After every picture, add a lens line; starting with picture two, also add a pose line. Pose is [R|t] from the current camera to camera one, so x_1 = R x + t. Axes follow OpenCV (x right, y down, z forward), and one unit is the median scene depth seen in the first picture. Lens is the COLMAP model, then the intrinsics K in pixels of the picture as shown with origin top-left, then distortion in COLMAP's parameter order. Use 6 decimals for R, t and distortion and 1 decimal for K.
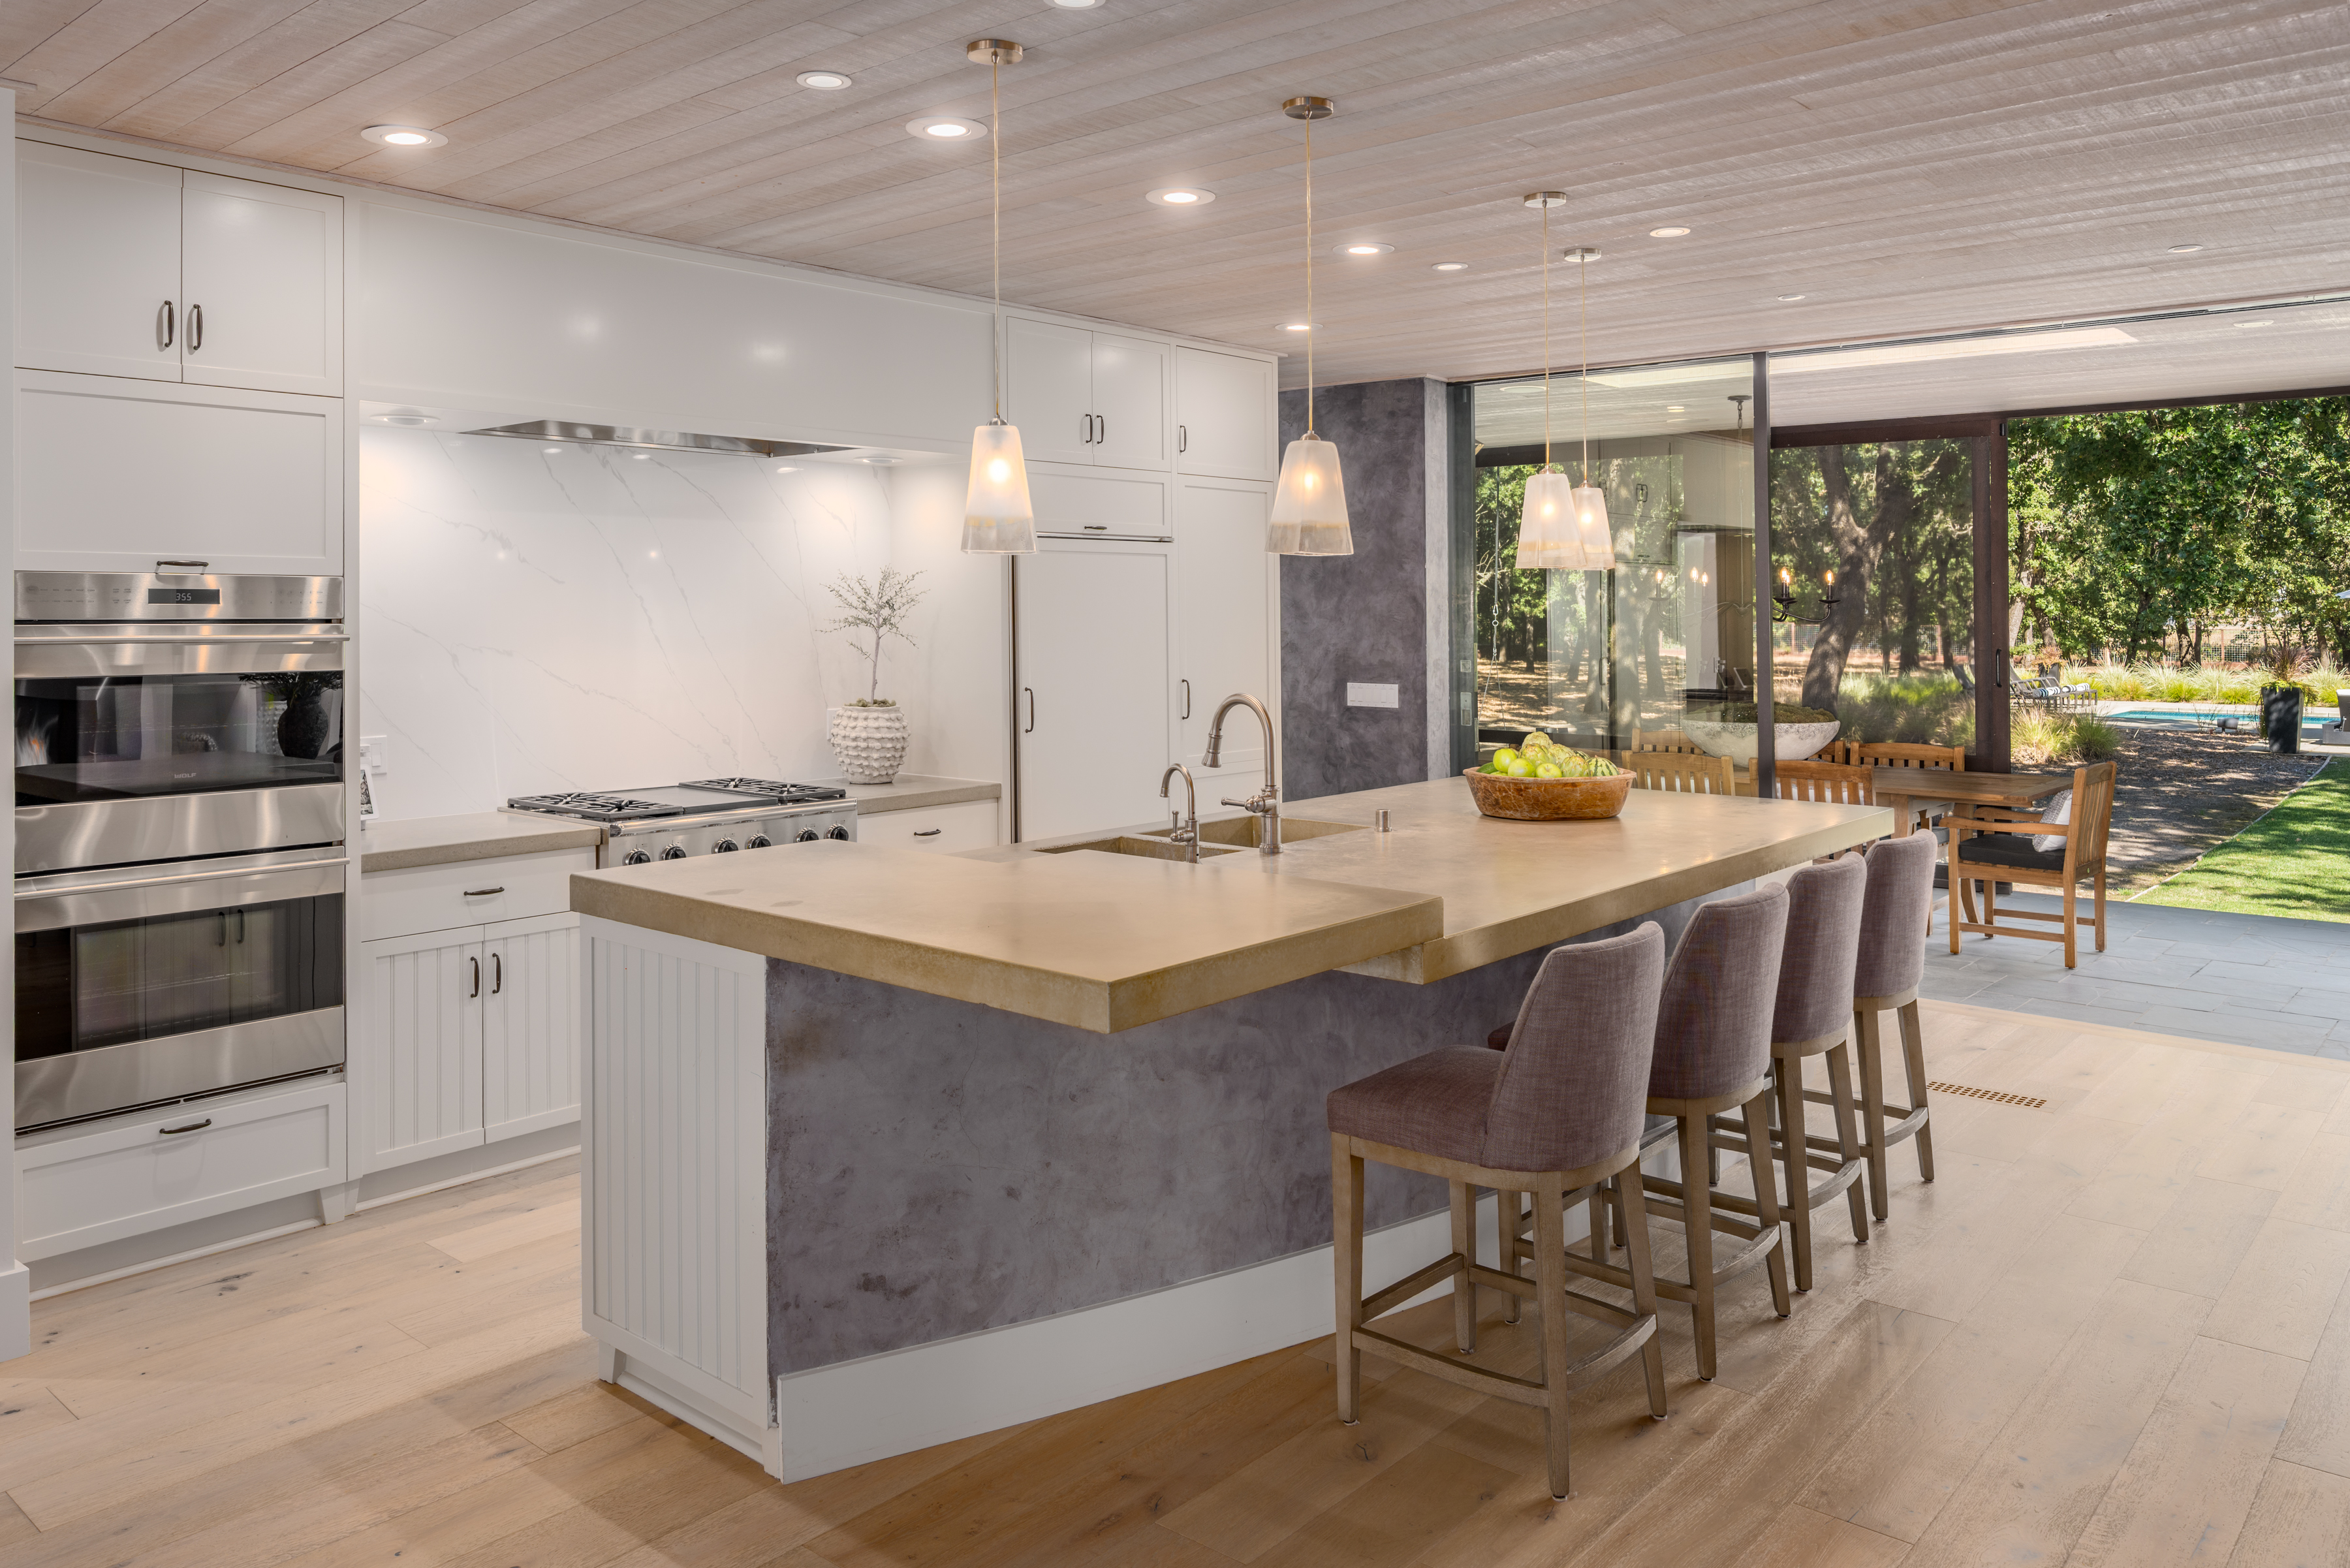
lens RADIAL K [[1667.6, 0, 1174.8], [0, 1667.6, 600.7], [0, 0, 1]] dist [-0.009124, -0.001281]
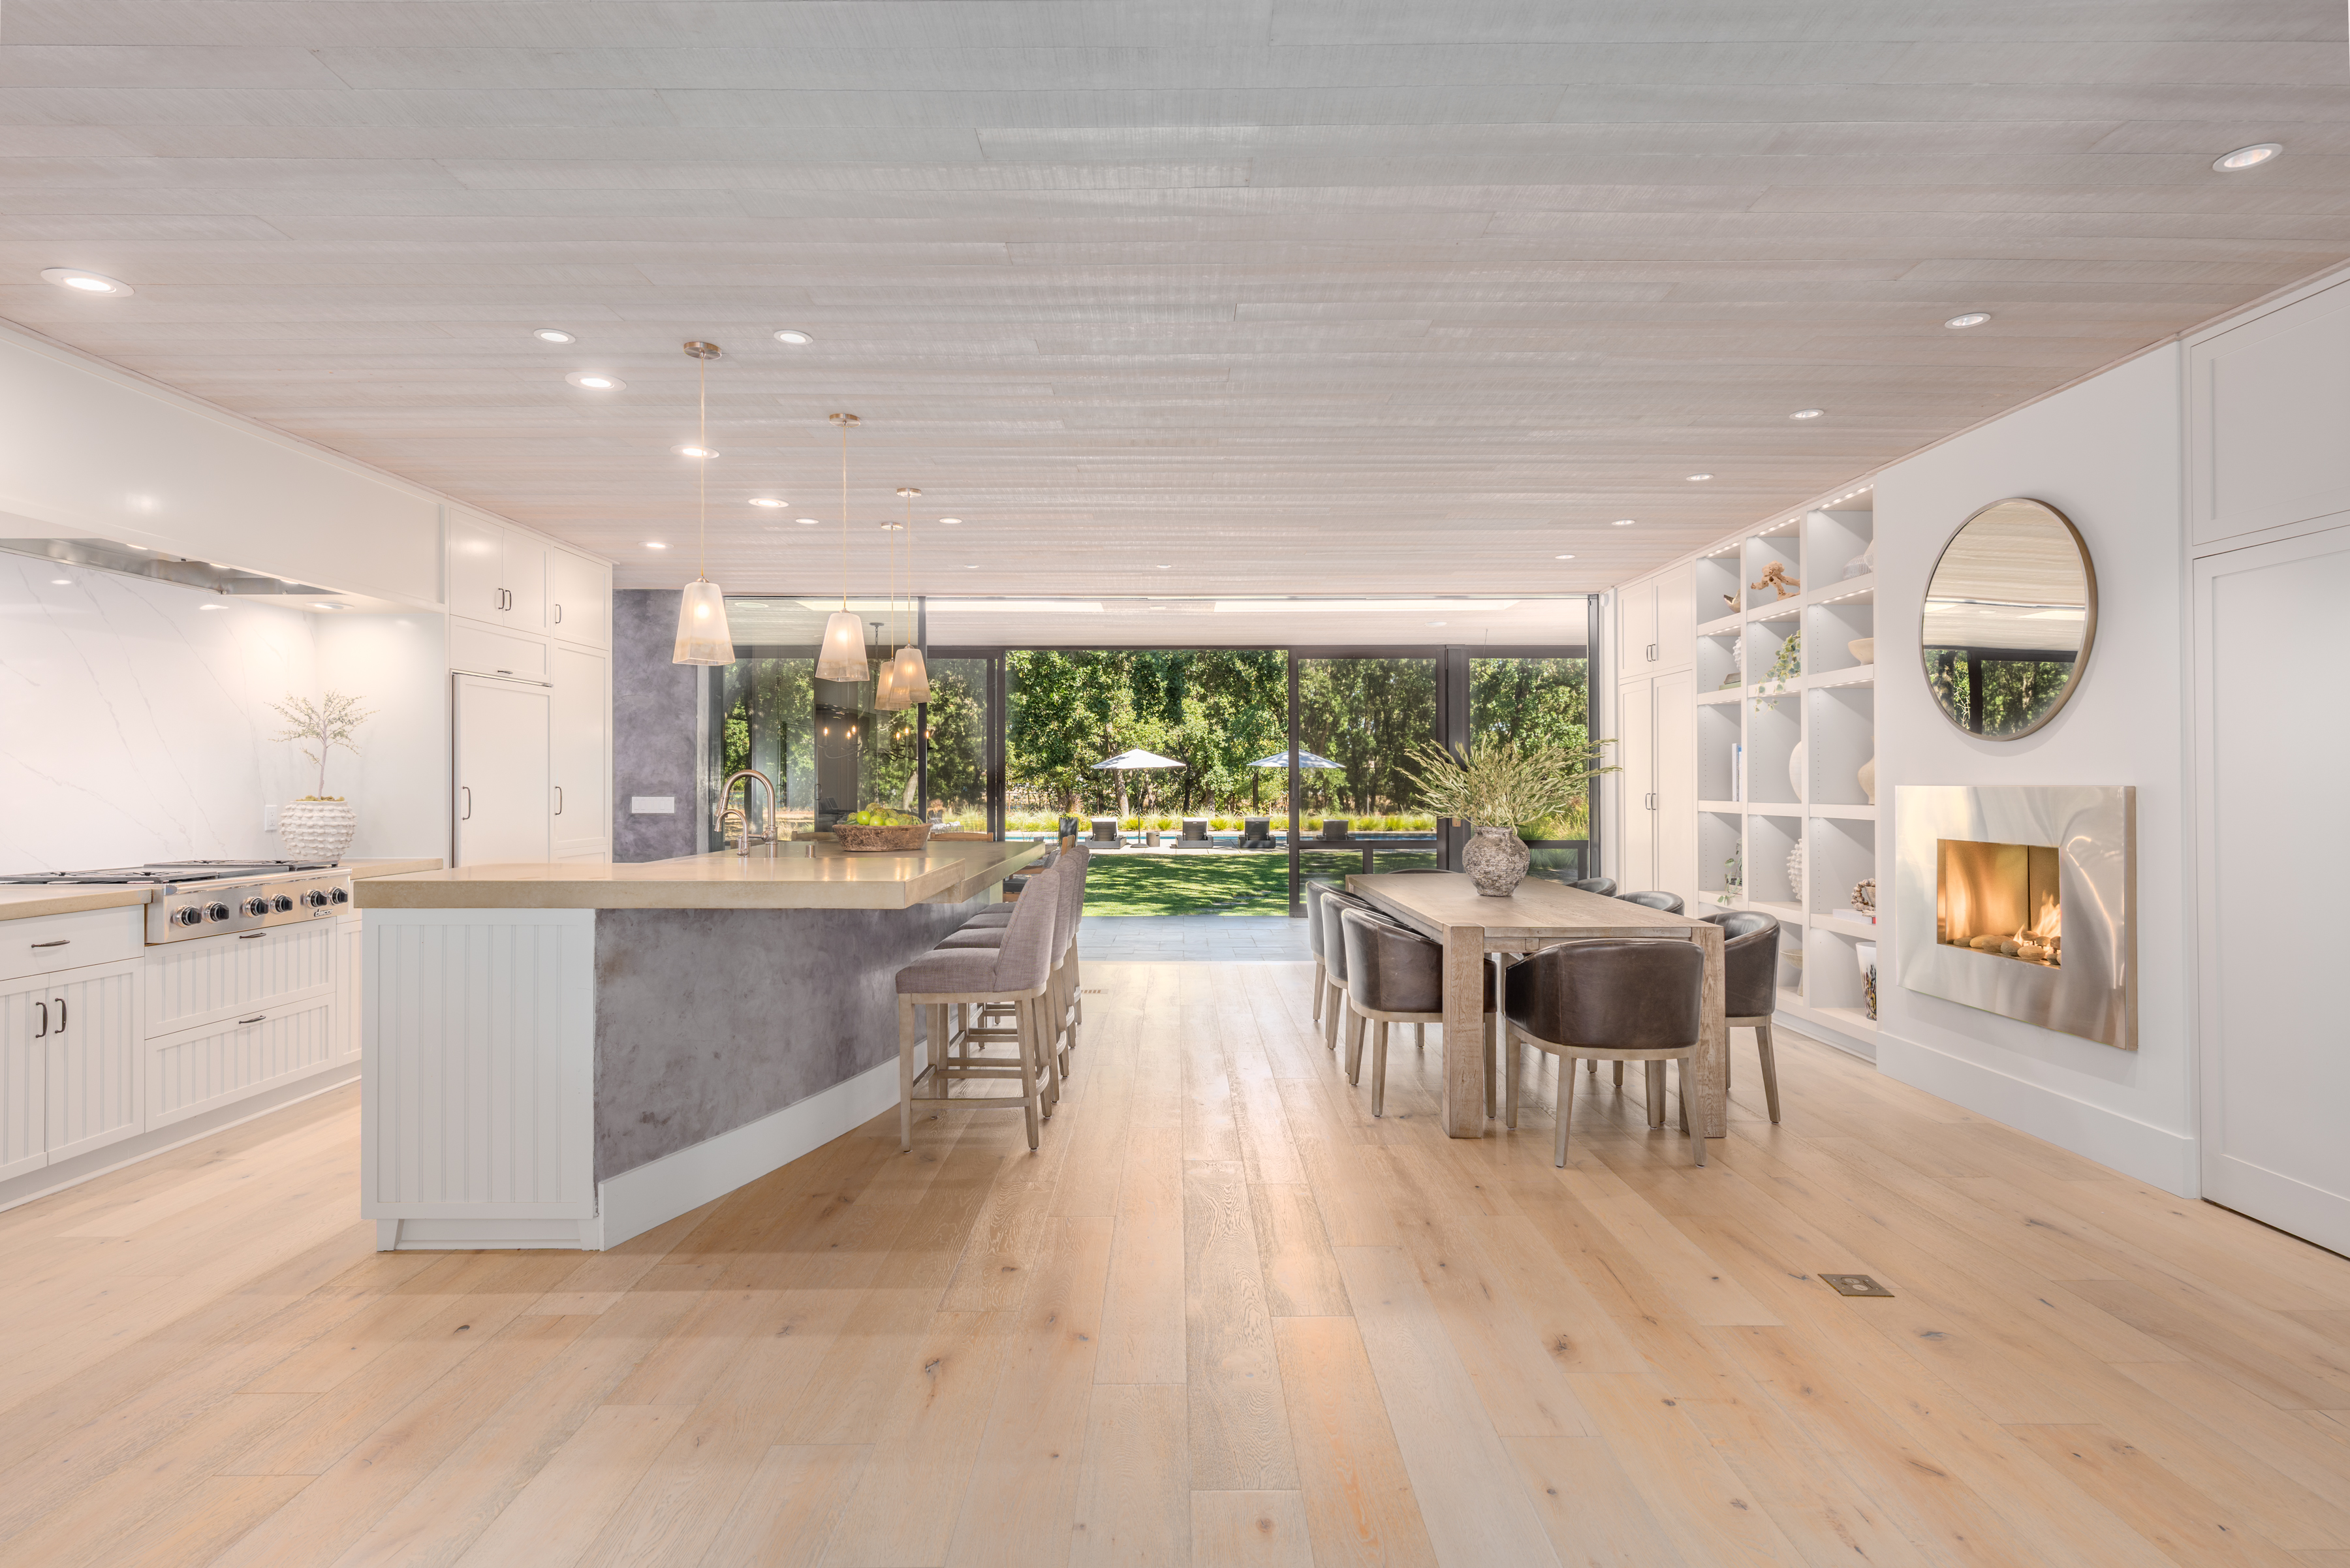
lens RADIAL K [[1140.3, 0, 1175.0], [0, 1140.3, 784.0], [0, 0, 1]] dist [-0.002033, -0.000776]
pose [[0.762888, -0.000299, 0.646531, -0.458190], [-0.005018, 0.999967, 0.006384, 0.077087], [-0.646512, -0.008114, 0.762861, -0.134255]]
